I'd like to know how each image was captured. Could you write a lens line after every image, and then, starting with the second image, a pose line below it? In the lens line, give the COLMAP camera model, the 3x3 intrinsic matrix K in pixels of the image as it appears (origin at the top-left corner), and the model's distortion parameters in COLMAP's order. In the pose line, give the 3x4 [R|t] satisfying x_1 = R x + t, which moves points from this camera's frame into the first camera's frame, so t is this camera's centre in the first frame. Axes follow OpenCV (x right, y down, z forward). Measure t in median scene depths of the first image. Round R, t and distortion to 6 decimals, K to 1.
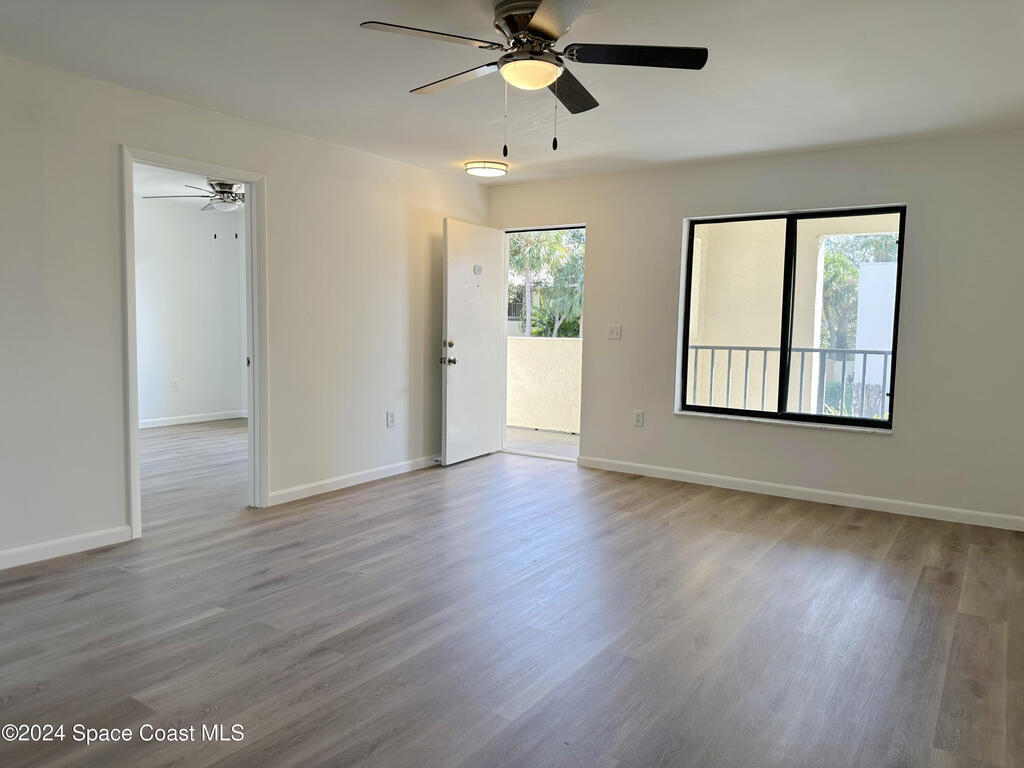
lens RADIAL K [[710.9, 0, 511.9], [0, 710.9, 383.7], [0, 0, 1]] dist [0.023743, 0.001564]
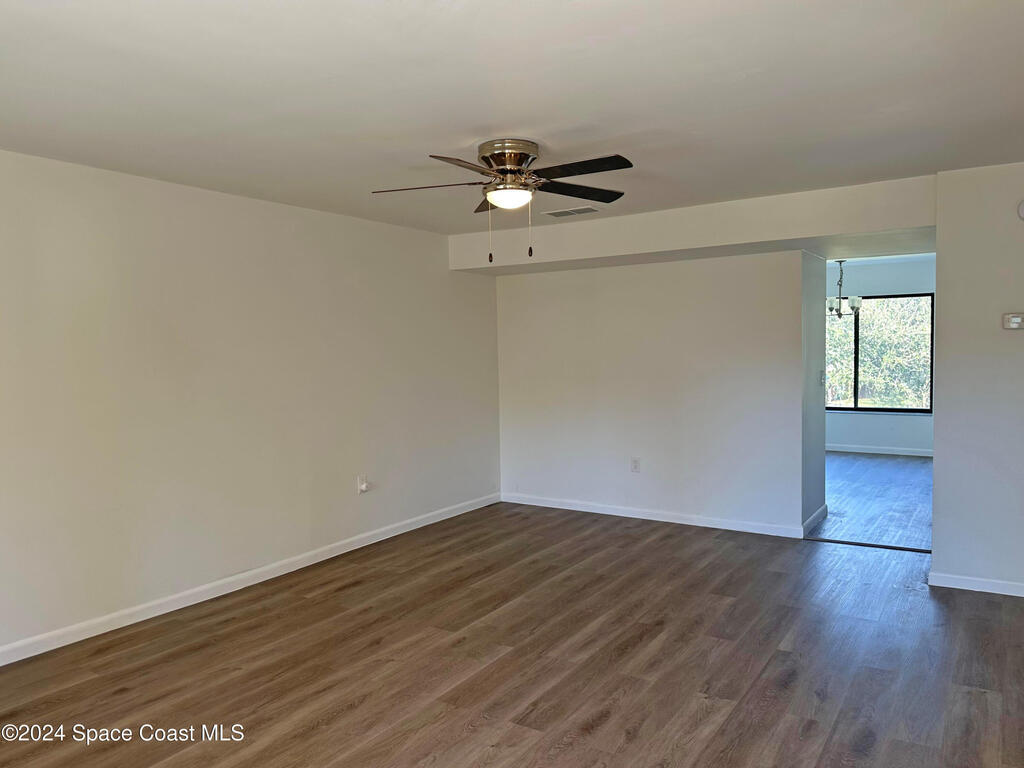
lens RADIAL K [[710.9, 0, 512.4], [0, 710.9, 383.9], [0, 0, 1]] dist [0.023743, 0.001564]
pose [[-0.999871, -0.000690, -0.016018, 0.037849], [-0.002822, 0.991047, 0.133485, -0.241065], [0.015782, 0.133513, -0.990921, 1.979626]]
